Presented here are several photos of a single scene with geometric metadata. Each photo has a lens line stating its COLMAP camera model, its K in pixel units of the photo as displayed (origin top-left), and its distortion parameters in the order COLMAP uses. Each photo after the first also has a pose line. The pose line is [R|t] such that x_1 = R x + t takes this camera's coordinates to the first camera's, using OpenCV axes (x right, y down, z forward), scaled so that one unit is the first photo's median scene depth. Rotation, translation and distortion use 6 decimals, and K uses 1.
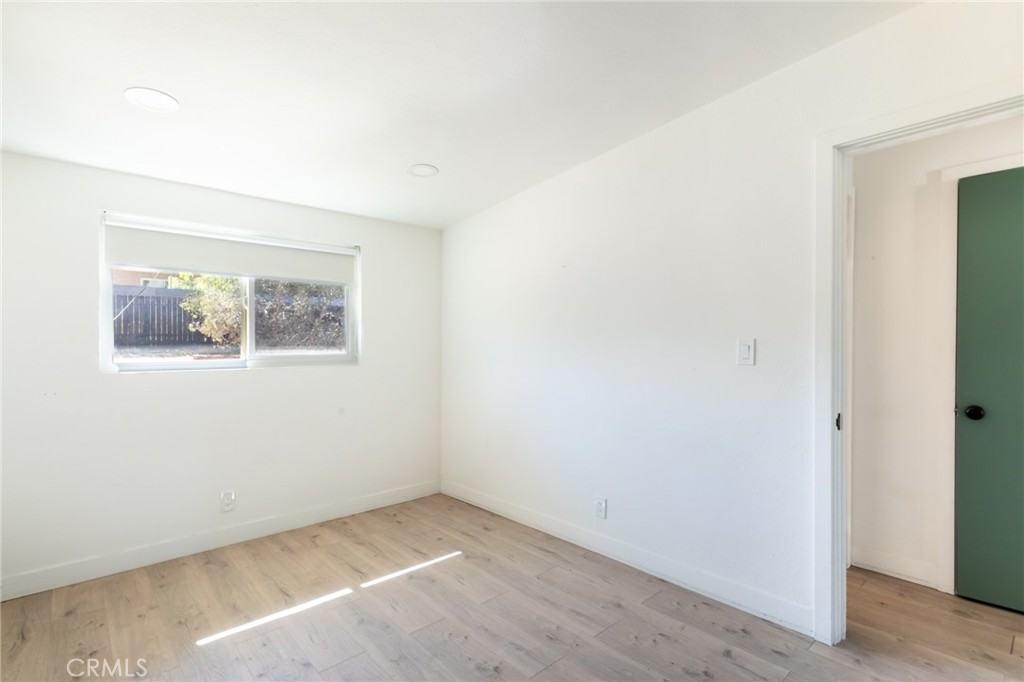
lens RADIAL K [[487.5, 0, 514.7], [0, 487.5, 345.3], [0, 0, 1]] dist [0.009966, -0.000836]
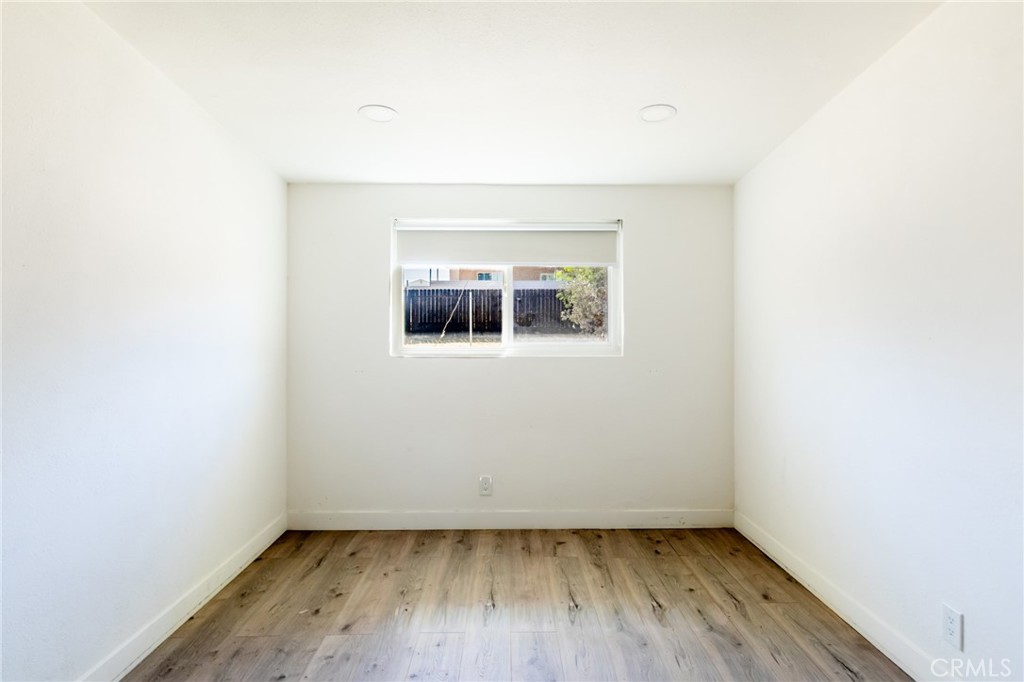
lens RADIAL K [[537.0, 0, 515.5], [0, 537.0, 319.4], [0, 0, 1]] dist [0.010153, 0.000054]
pose [[0.754073, -0.011419, -0.656691, 0.192524], [-0.004880, 0.999724, -0.022989, -0.002344], [0.656772, 0.020540, 0.753809, 0.181177]]
